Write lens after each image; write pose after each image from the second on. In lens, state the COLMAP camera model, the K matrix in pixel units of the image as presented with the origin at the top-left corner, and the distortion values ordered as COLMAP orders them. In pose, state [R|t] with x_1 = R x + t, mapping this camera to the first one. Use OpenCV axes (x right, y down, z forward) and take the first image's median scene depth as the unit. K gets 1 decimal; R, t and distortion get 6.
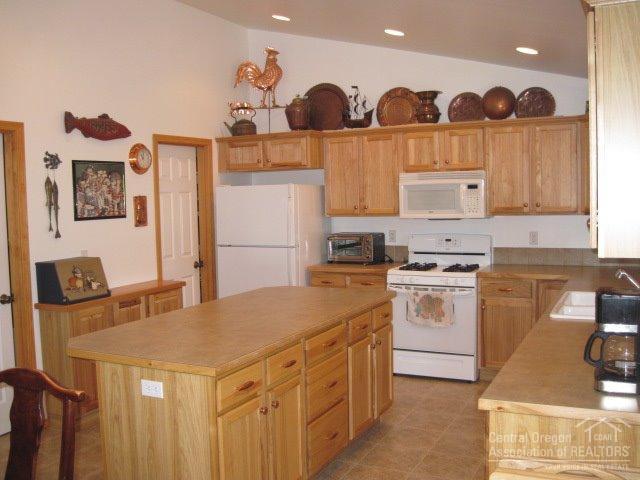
lens RADIAL K [[653.6, 0, 319.8], [0, 653.6, 236.2], [0, 0, 1]] dist [-0.080437, 0.000000]
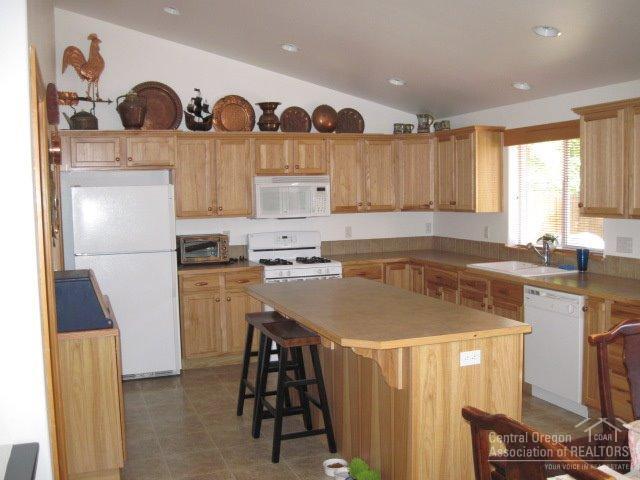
lens RADIAL K [[653.6, 0, 318.0], [0, 653.6, 243.5], [0, 0, 1]] dist [-0.080437, 0.000000]
pose [[0.690972, -0.047152, 0.721342, -0.596075], [0.051655, 0.998540, 0.015791, 0.001967], [-0.721034, 0.026350, 0.692399, 0.191573]]
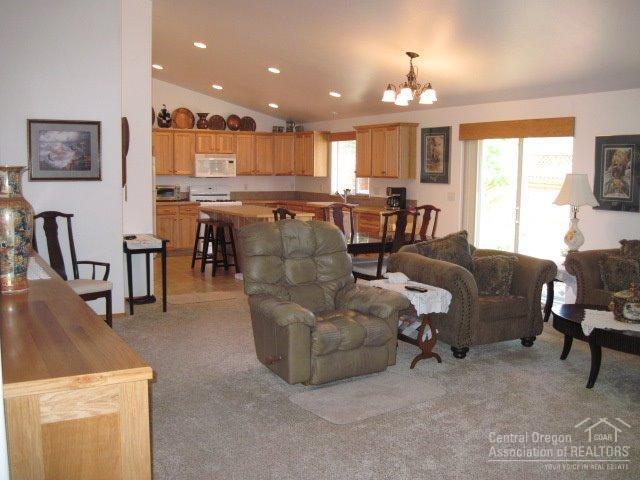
lens RADIAL K [[653.6, 0, 317.0], [0, 653.6, 241.0], [0, 0, 1]] dist [-0.080437, 0.000000]
pose [[0.571626, -0.058663, 0.818415, -1.307956], [0.031731, 0.998275, 0.049392, 0.081378], [-0.819901, -0.002264, 0.572501, -0.425127]]
